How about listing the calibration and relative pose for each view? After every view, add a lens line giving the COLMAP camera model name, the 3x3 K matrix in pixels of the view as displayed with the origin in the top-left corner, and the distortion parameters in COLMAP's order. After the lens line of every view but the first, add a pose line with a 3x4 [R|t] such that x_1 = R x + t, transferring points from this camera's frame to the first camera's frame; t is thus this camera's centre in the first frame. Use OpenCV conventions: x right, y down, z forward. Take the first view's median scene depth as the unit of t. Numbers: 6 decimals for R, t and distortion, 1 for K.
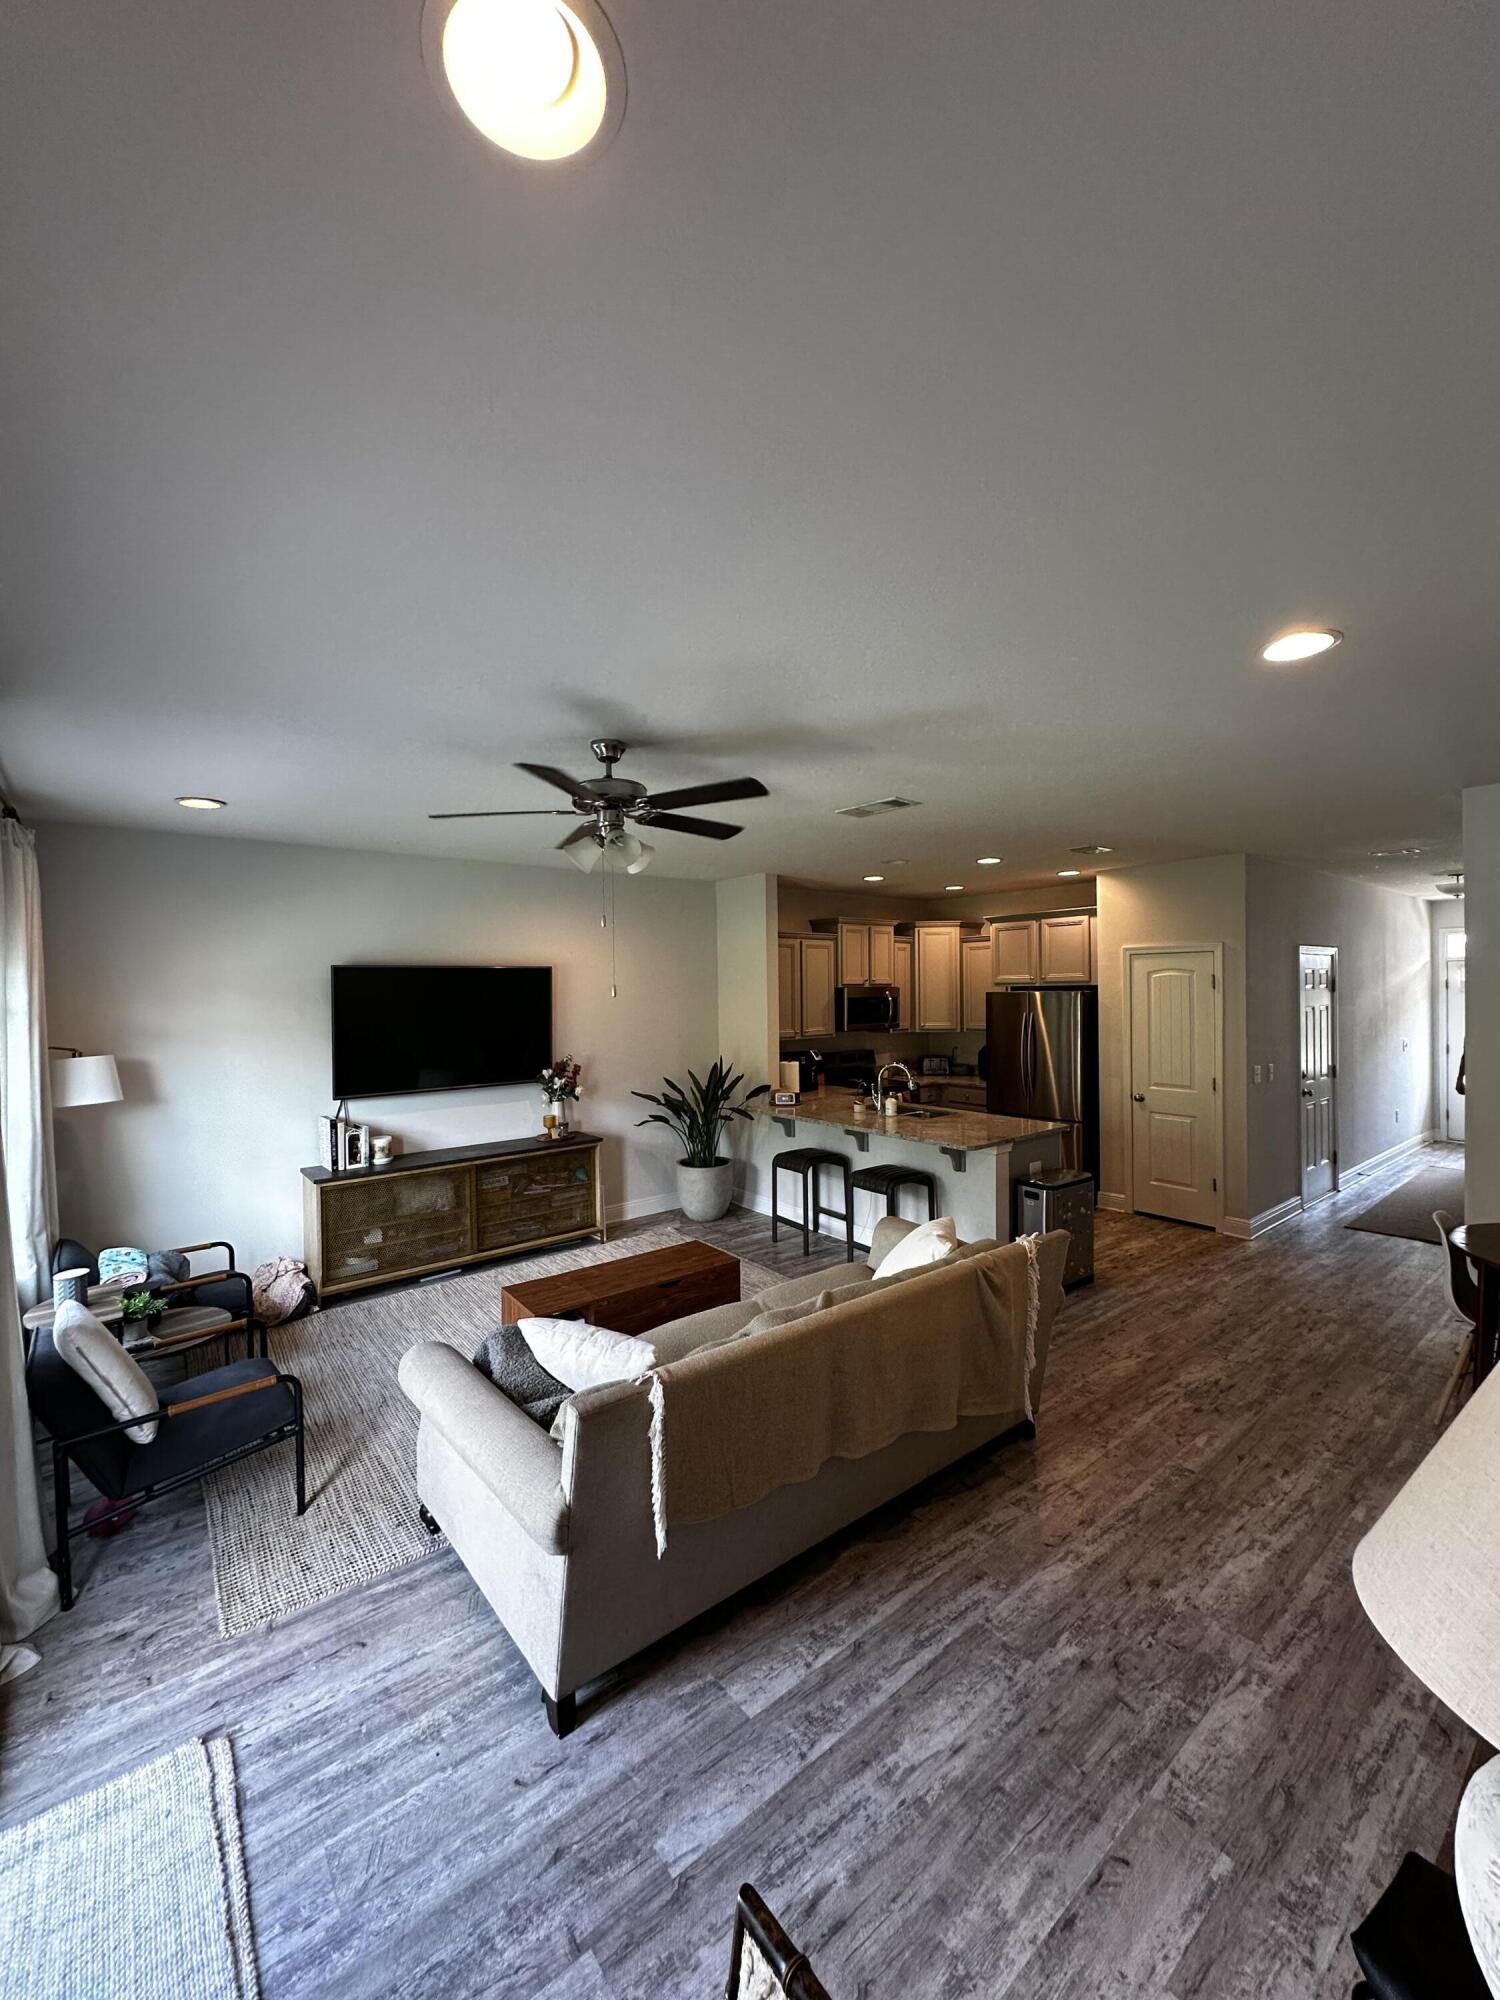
lens RADIAL K [[792.9, 0, 750.0], [0, 792.9, 1000.0], [0, 0, 1]] dist [-0.000540, 0.000400]
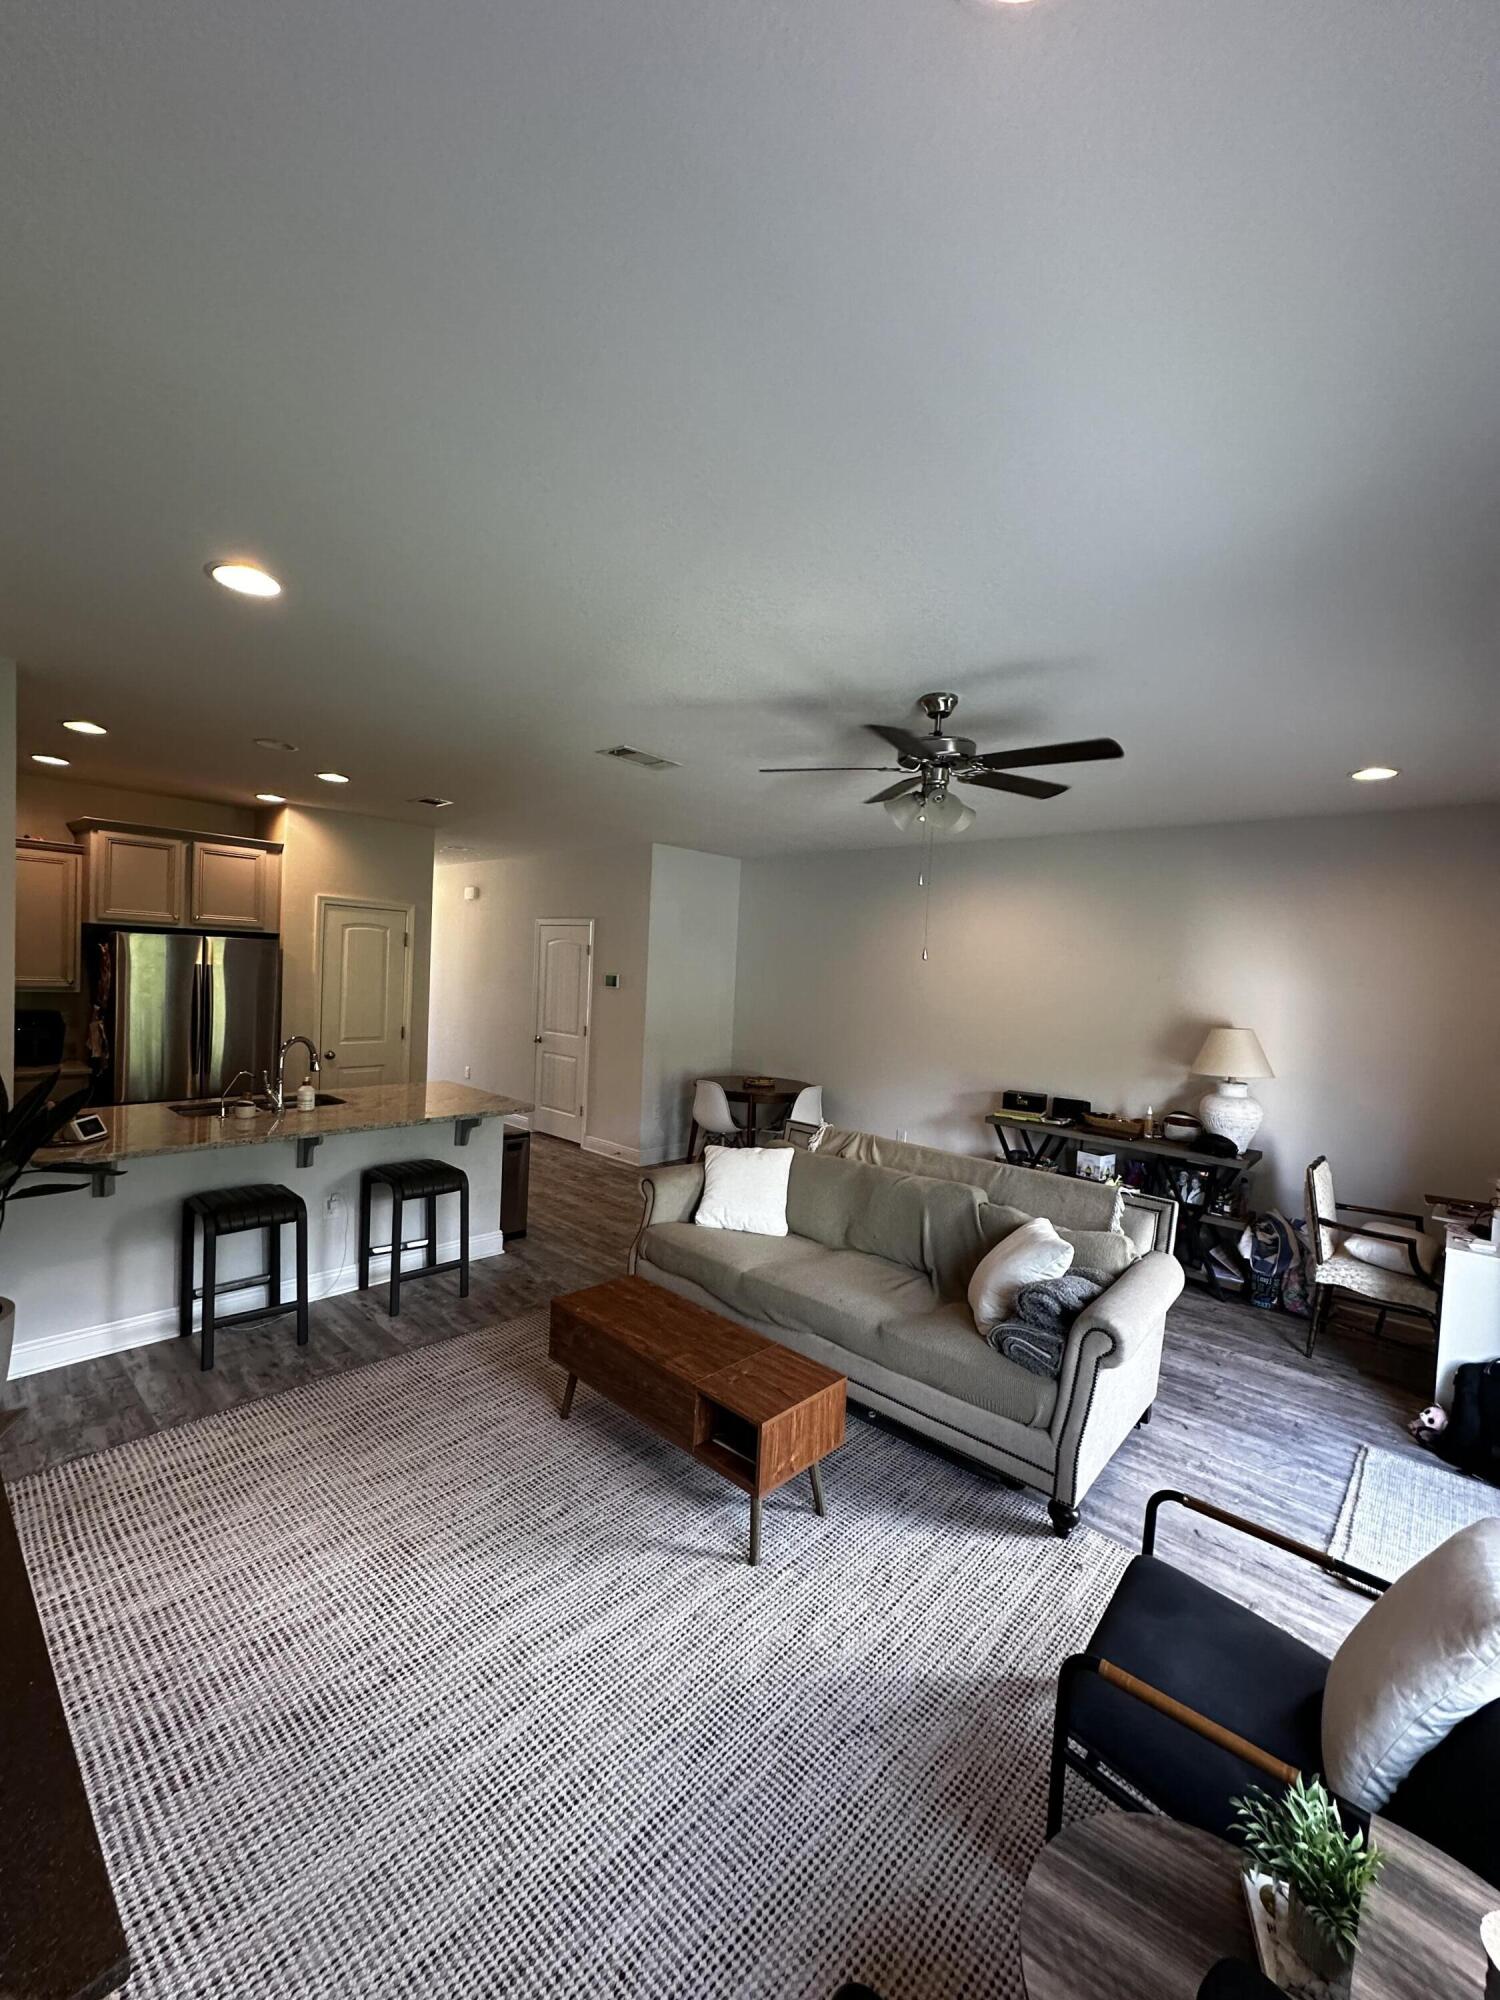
lens RADIAL K [[792.9, 0, 750.0], [0, 792.9, 1000.0], [0, 0, 1]] dist [-0.000540, 0.000400]
pose [[-0.159875, -0.034079, 0.986549, -0.632945], [-0.035067, 0.998969, 0.028825, 0.013668], [-0.986514, -0.029987, -0.160905, 0.782979]]
